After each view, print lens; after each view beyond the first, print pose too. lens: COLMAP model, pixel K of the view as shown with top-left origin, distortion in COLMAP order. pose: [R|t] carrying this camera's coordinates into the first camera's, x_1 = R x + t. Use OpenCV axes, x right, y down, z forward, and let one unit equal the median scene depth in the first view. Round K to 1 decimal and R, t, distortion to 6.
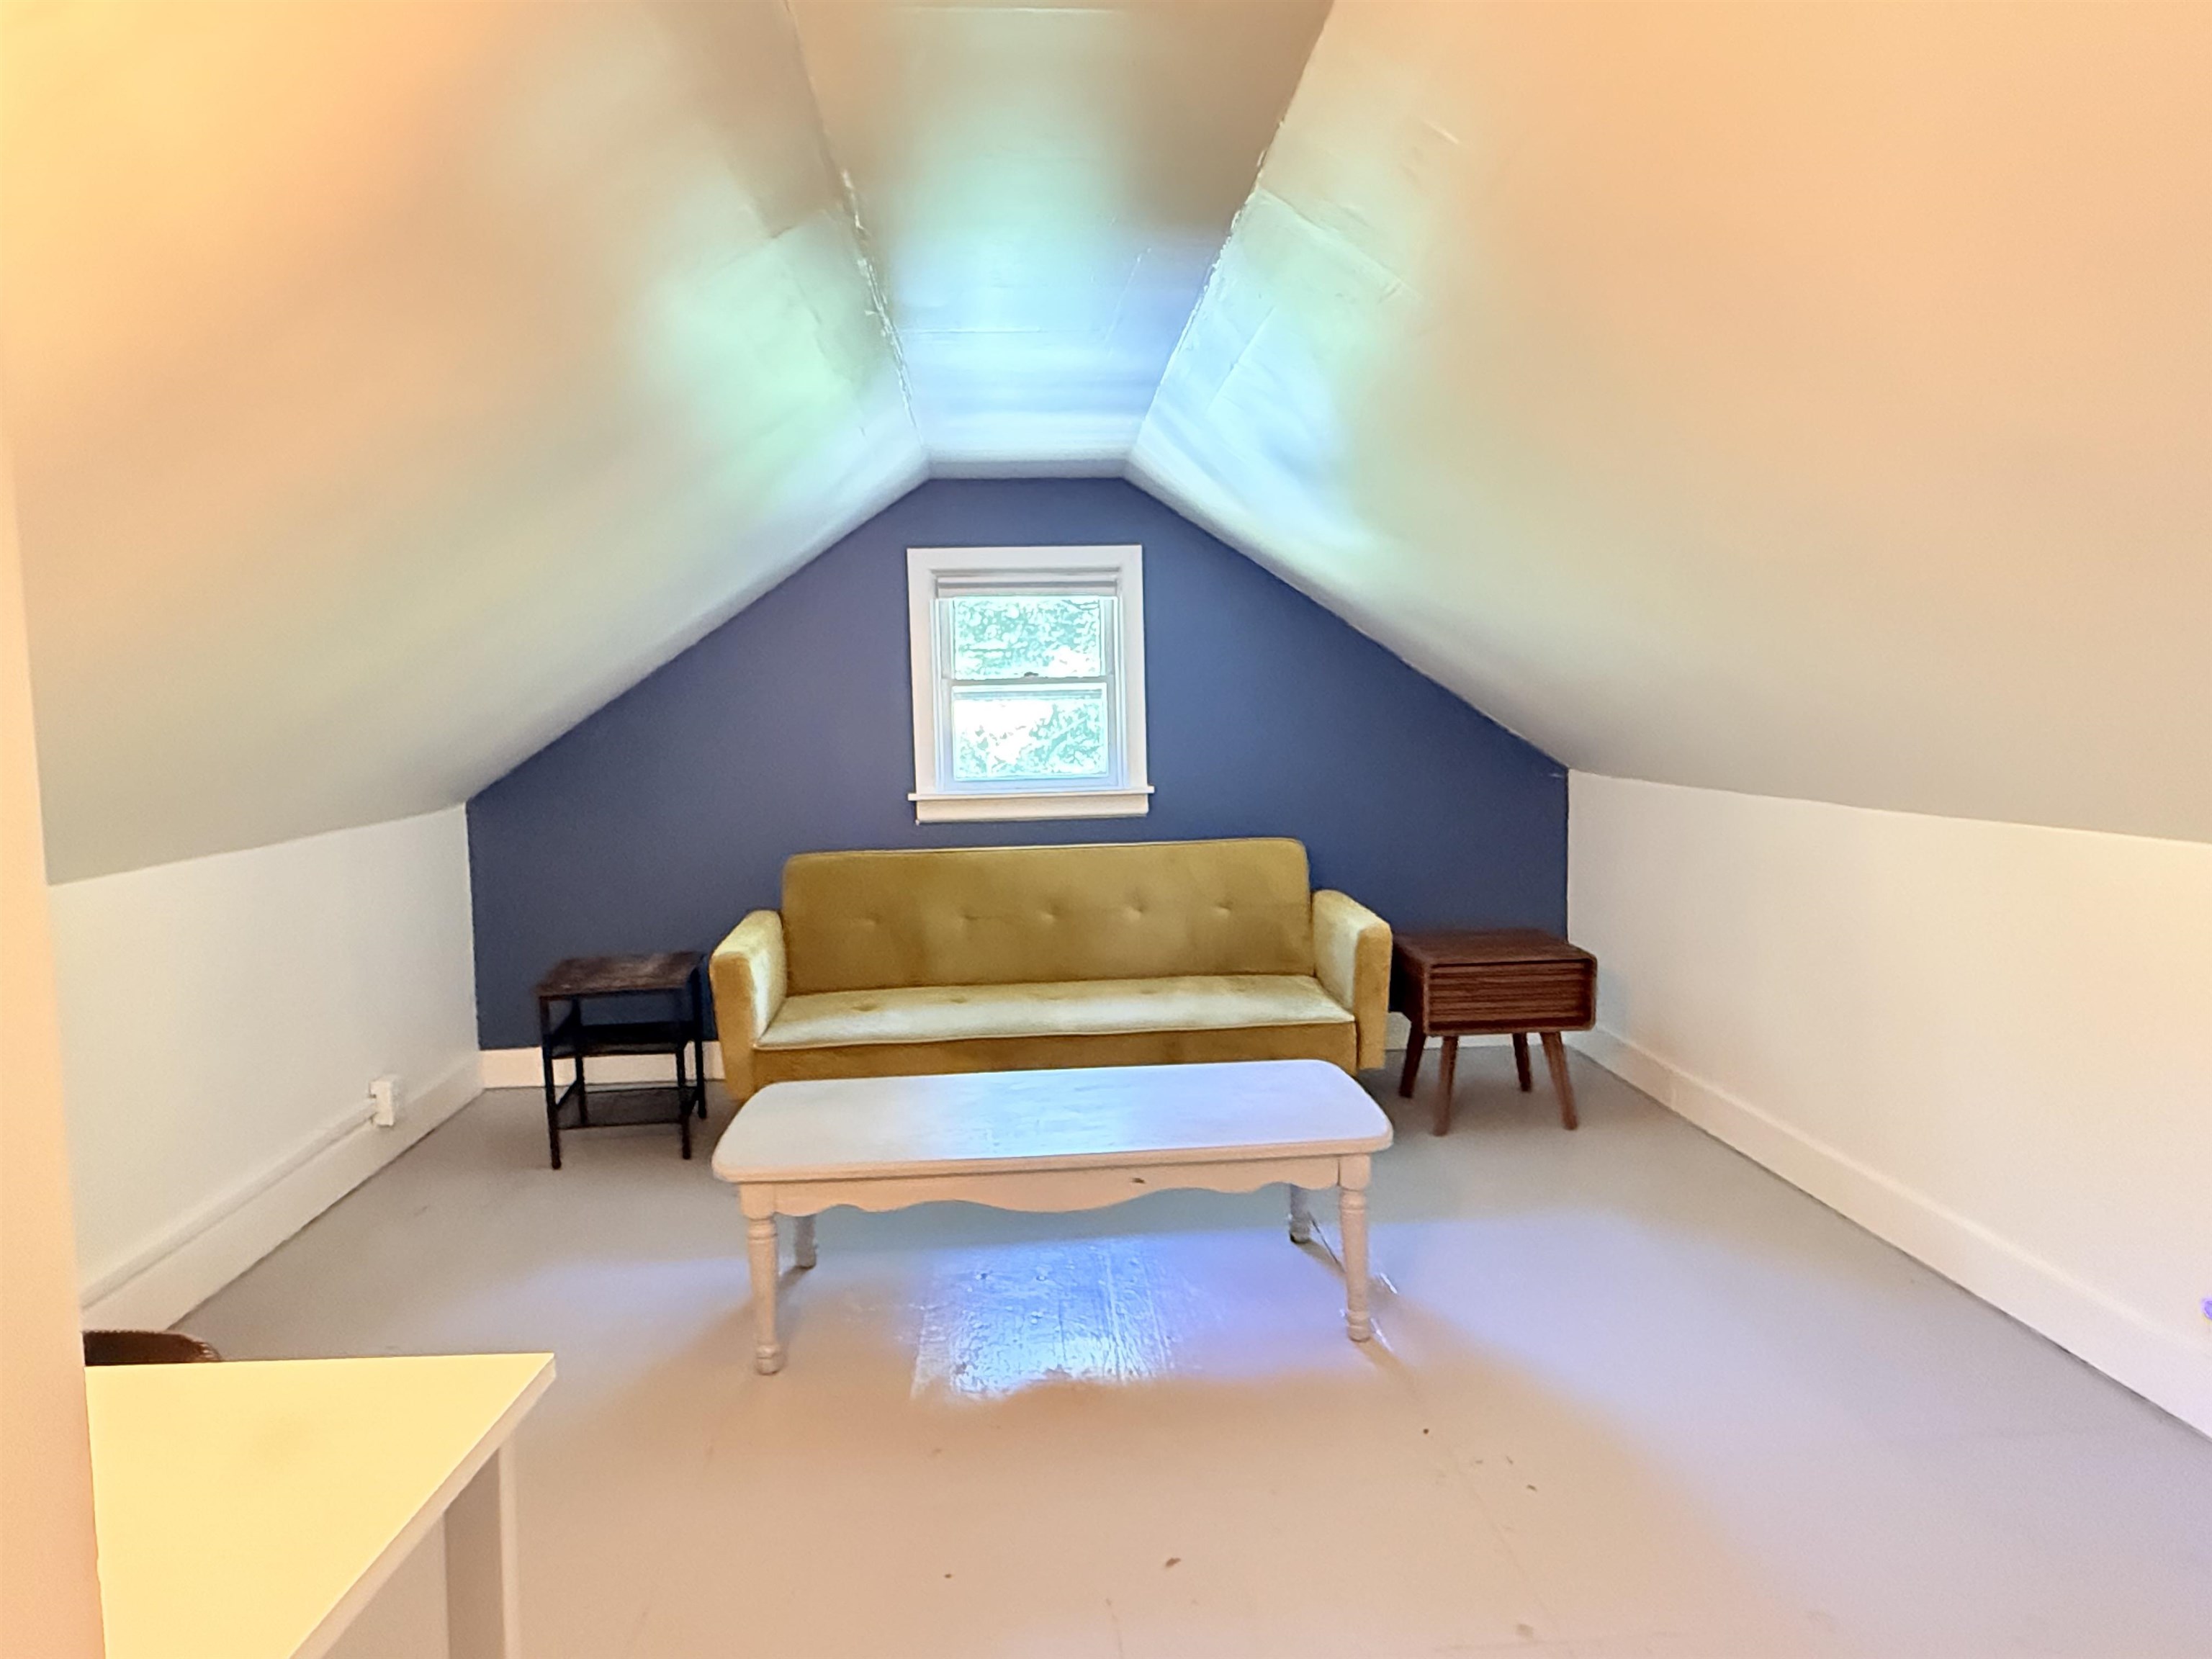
lens RADIAL K [[1273.4, 0, 1098.5], [0, 1273.4, 846.7], [0, 0, 1]] dist [-0.000534, 0.002979]
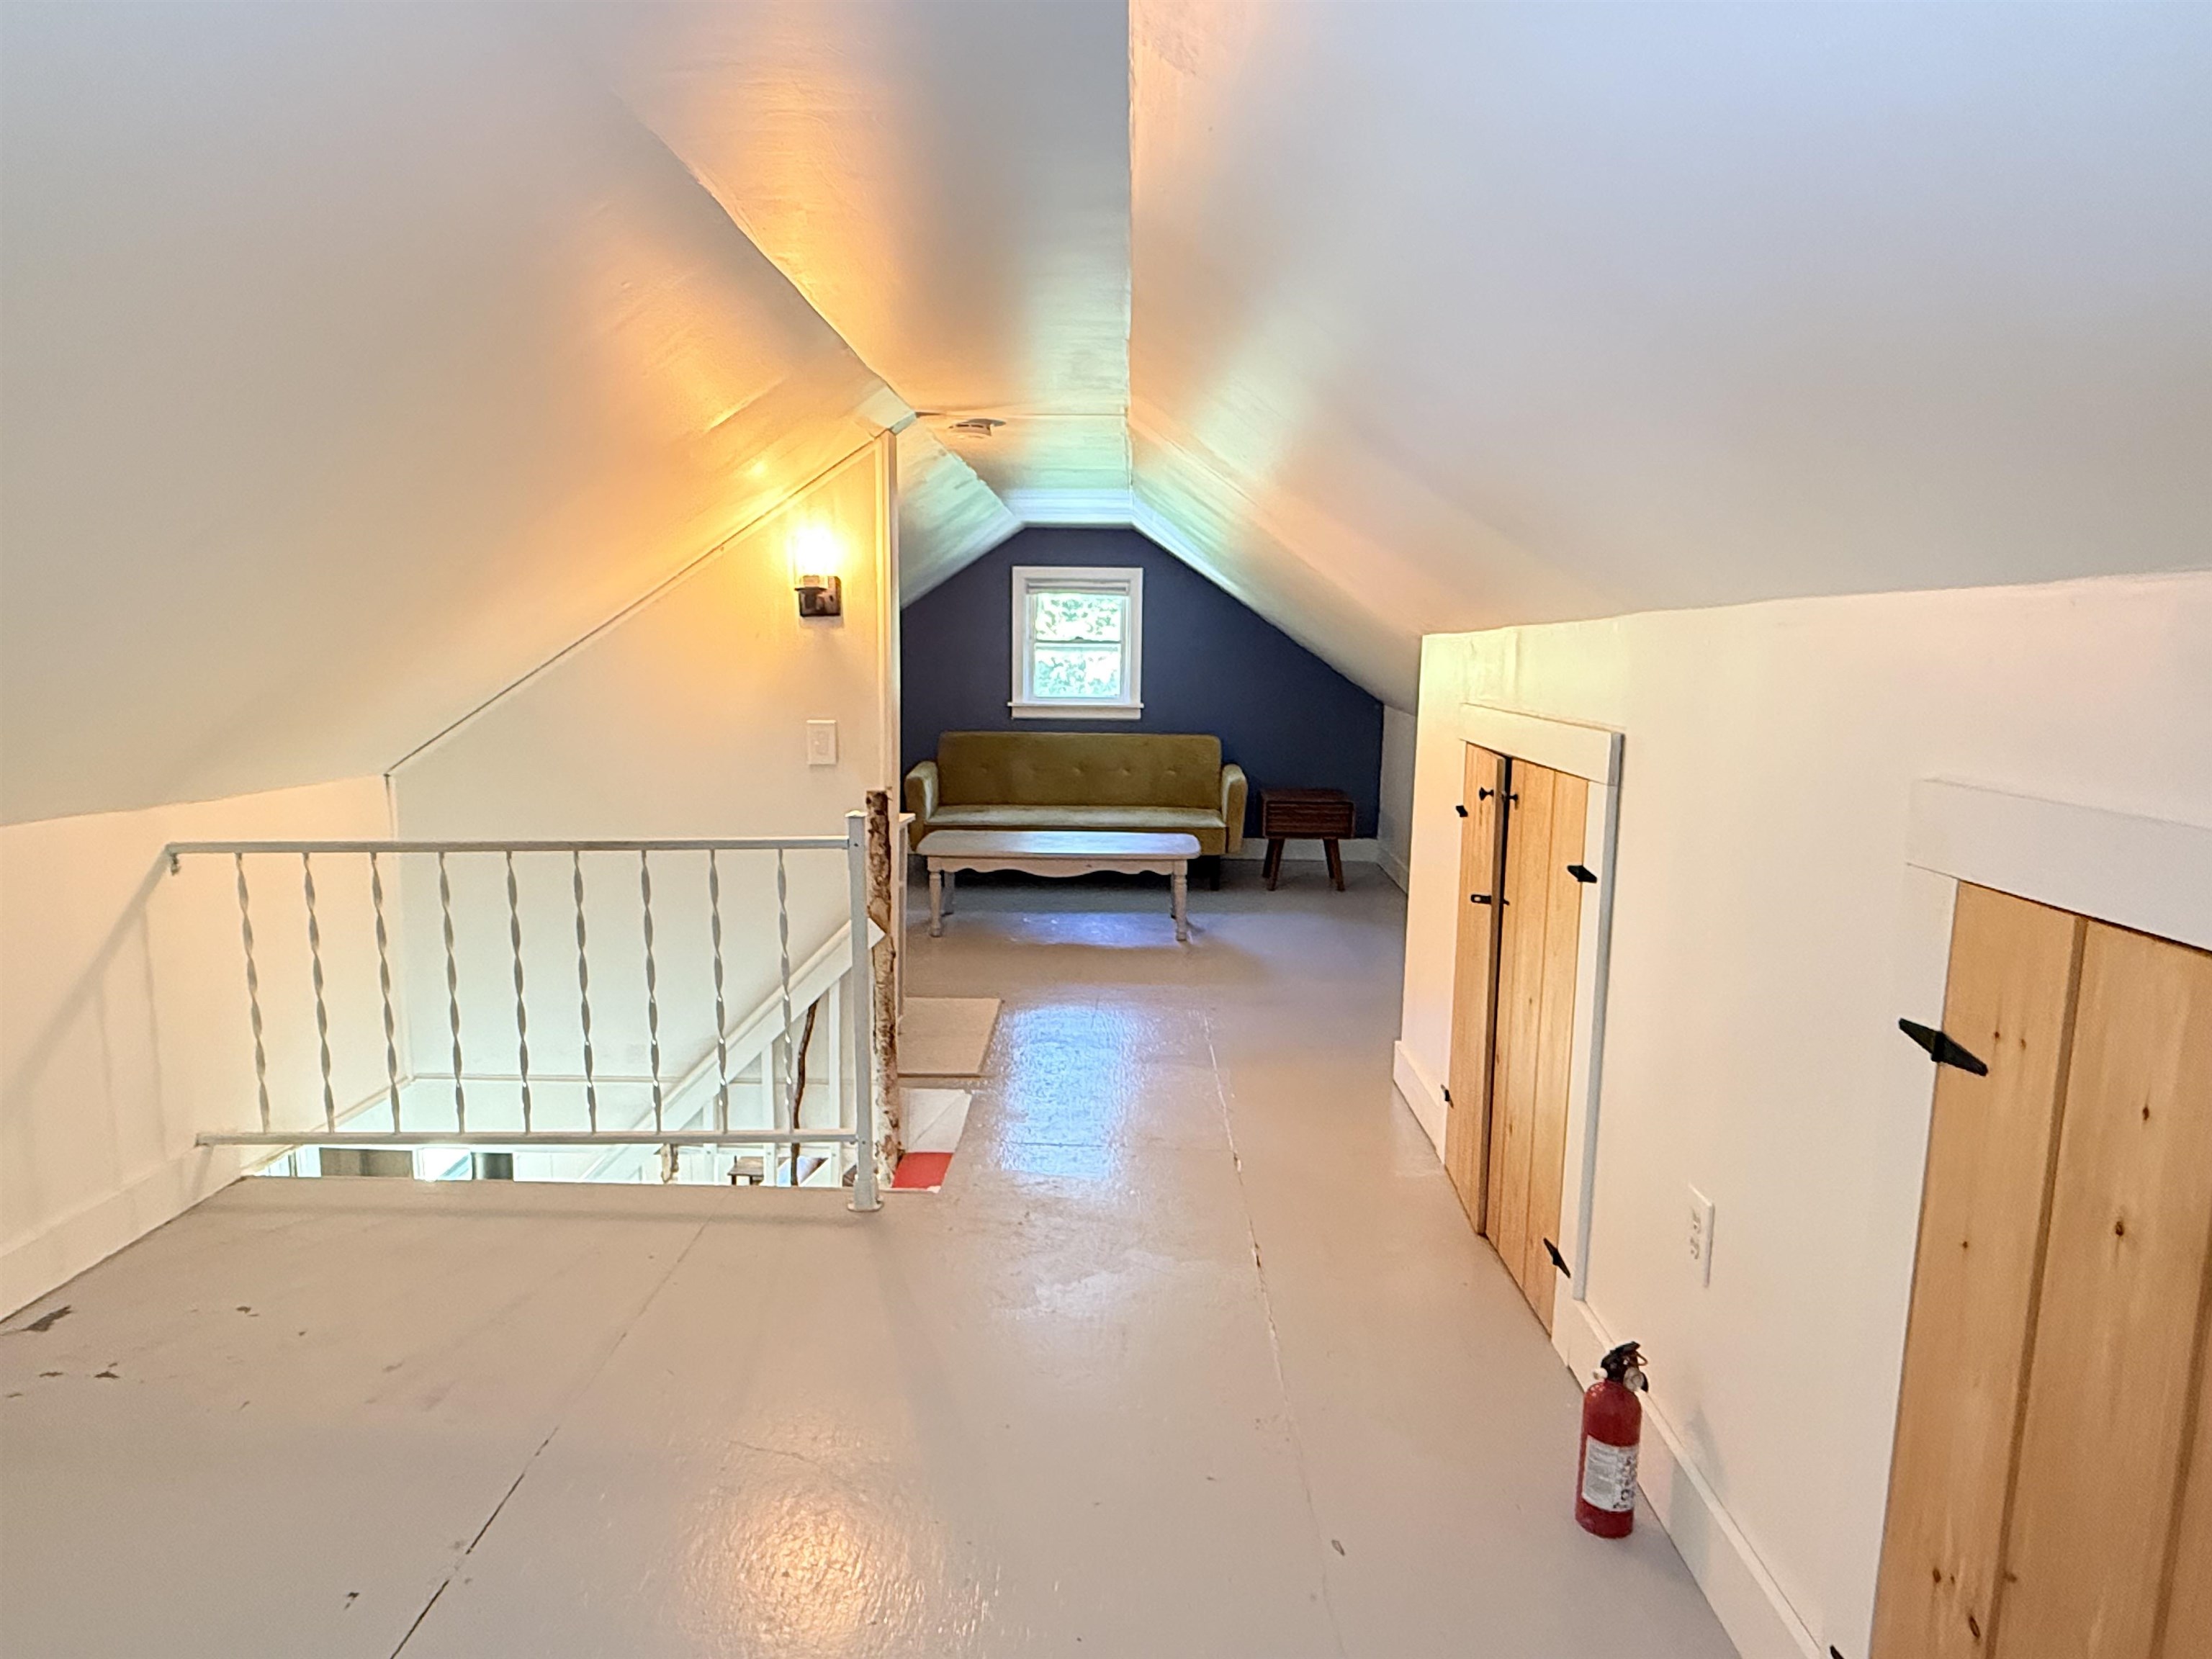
lens RADIAL K [[1273.4, 0, 1097.0], [0, 1273.4, 827.9], [0, 0, 1]] dist [-0.000534, 0.002979]
pose [[0.994989, 0.048891, -0.087219, 0.150882], [-0.044530, 0.997692, 0.051267, 0.040178], [0.089524, -0.047127, 0.994869, -0.836068]]
